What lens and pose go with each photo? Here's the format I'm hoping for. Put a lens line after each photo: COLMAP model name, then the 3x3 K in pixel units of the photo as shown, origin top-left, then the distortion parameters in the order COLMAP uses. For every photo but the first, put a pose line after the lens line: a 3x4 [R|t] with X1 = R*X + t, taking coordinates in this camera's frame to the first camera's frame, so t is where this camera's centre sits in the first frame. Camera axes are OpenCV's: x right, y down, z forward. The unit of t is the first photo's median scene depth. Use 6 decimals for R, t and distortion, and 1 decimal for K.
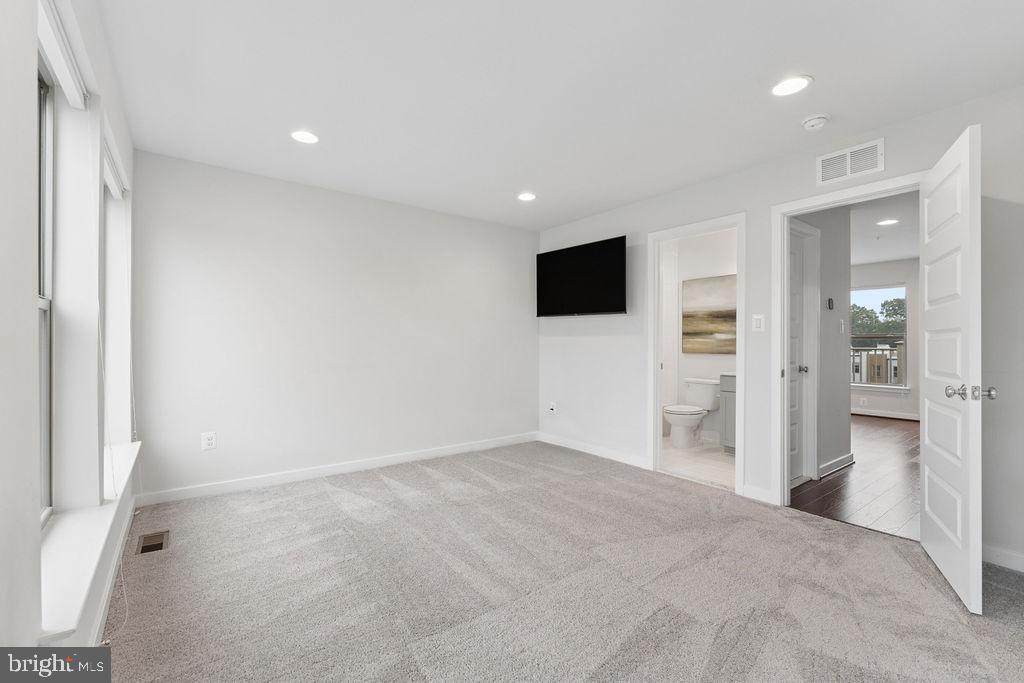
lens RADIAL K [[442.8, 0, 506.0], [0, 442.8, 355.5], [0, 0, 1]] dist [-0.001119, -0.000370]
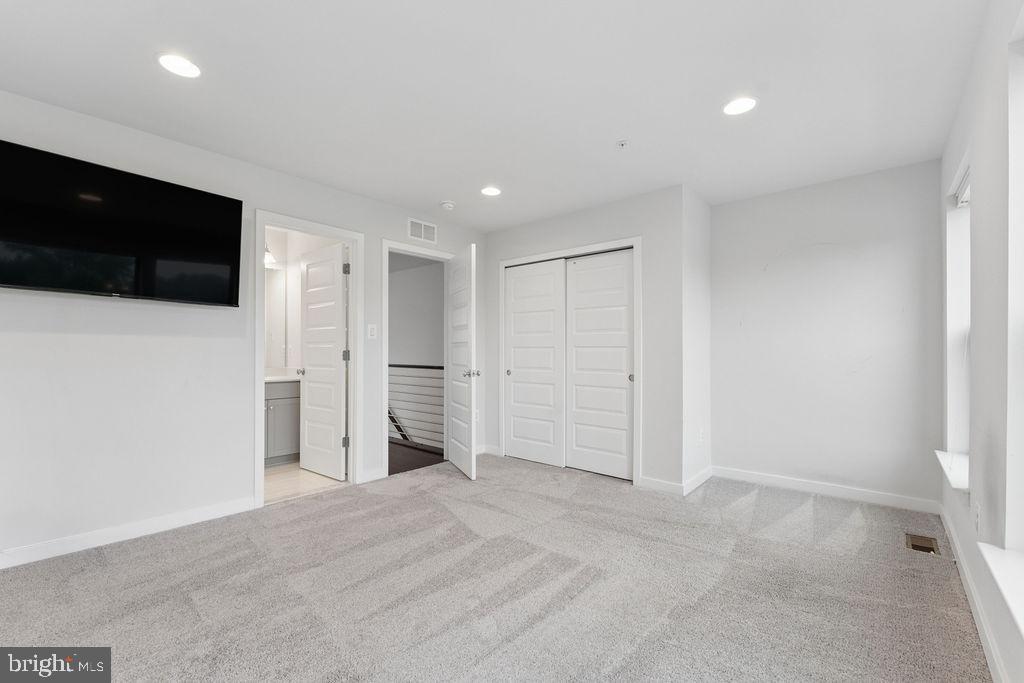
lens RADIAL K [[442.8, 0, 506.0], [0, 442.8, 355.5], [0, 0, 1]] dist [-0.001119, -0.000370]
pose [[-0.220881, -0.009823, 0.975251, -0.763232], [0.025434, 0.999551, 0.015828, -0.021479], [-0.974969, 0.028301, -0.220532, 1.038646]]
